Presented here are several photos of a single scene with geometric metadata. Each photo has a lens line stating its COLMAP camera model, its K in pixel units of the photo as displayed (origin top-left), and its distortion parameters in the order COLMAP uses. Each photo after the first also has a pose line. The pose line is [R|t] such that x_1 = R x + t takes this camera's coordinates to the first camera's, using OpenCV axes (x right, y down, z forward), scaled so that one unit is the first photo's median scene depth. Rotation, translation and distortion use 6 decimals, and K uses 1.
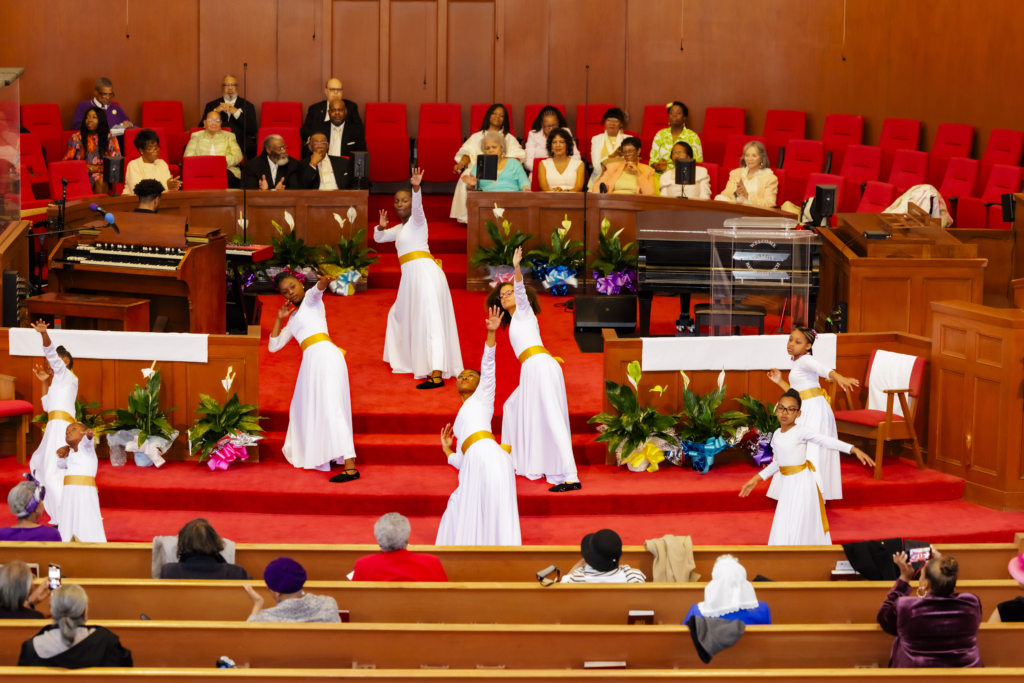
lens RADIAL K [[3067.7, 0, 511.4], [0, 3067.7, 342.0], [0, 0, 1]] dist [-0.359420, 2.302688]
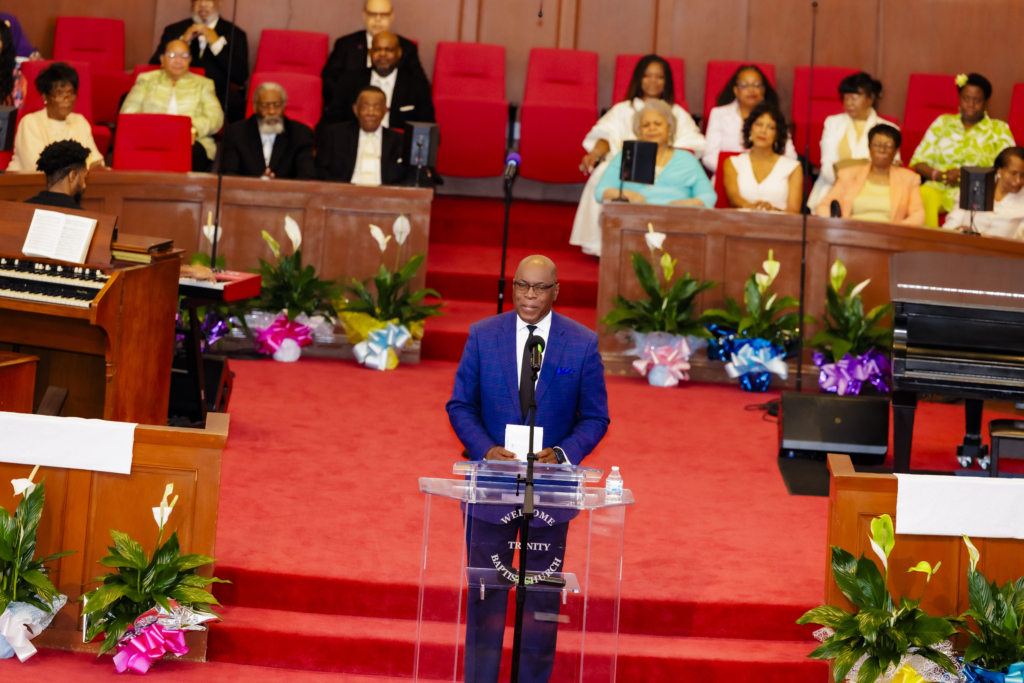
lens RADIAL K [[4732.0, 0, 512.3], [0, 4732.0, 286.3], [0, 0, 1]] dist [-2.929343, 100.582376]
pose [[0.997911, 0.057361, -0.029715, -0.004866], [-0.058304, 0.997789, -0.031898, -0.004330], [0.027820, 0.033564, 0.999049, 0.131617]]
